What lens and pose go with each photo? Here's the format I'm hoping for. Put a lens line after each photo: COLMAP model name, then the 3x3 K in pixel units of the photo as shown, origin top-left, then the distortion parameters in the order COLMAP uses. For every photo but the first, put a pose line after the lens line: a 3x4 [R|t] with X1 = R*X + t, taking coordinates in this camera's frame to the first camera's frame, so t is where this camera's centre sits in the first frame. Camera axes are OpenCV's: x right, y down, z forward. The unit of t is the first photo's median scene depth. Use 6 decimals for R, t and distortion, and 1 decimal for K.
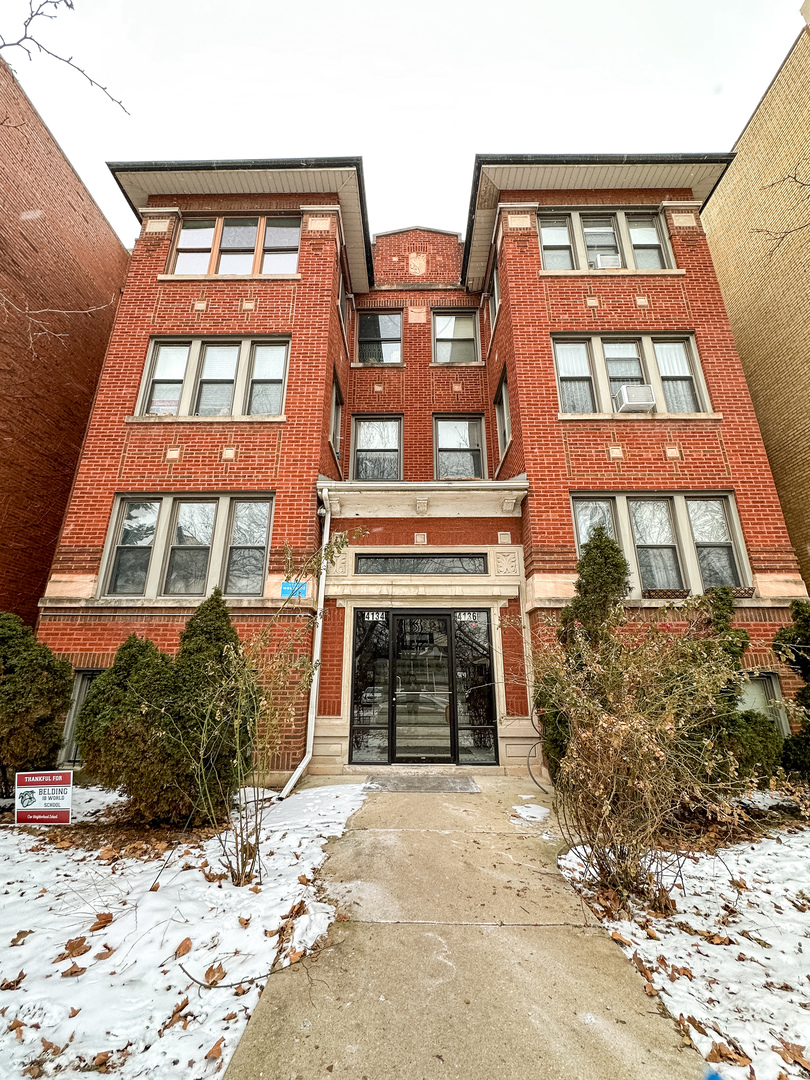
lens RADIAL K [[428.7, 0, 405.0], [0, 428.7, 540.0], [0, 0, 1]] dist [-0.001441, -0.000423]
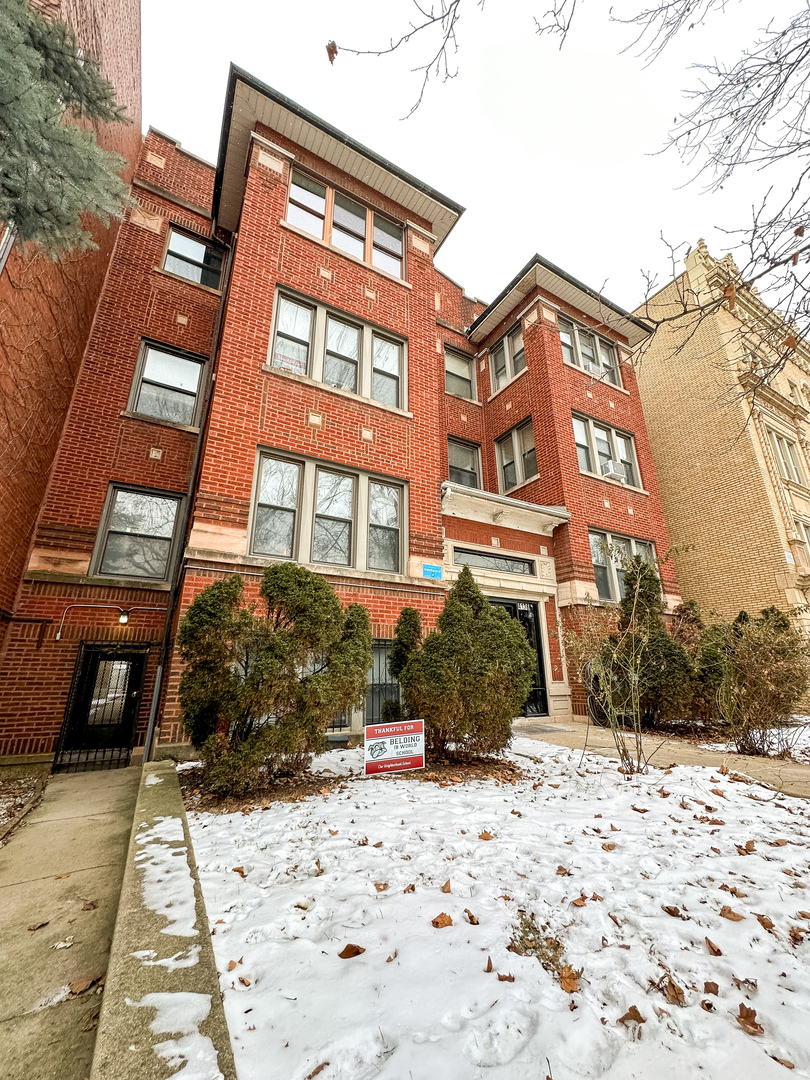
lens RADIAL K [[415.0, 0, 389.6], [0, 415.0, 538.3], [0, 0, 1]] dist [-0.001149, -0.000194]
pose [[0.874073, 0.151554, 0.461550, -0.798396], [-0.152004, 0.987707, -0.036462, 0.077297], [-0.461402, -0.038287, 0.886365, 0.070442]]
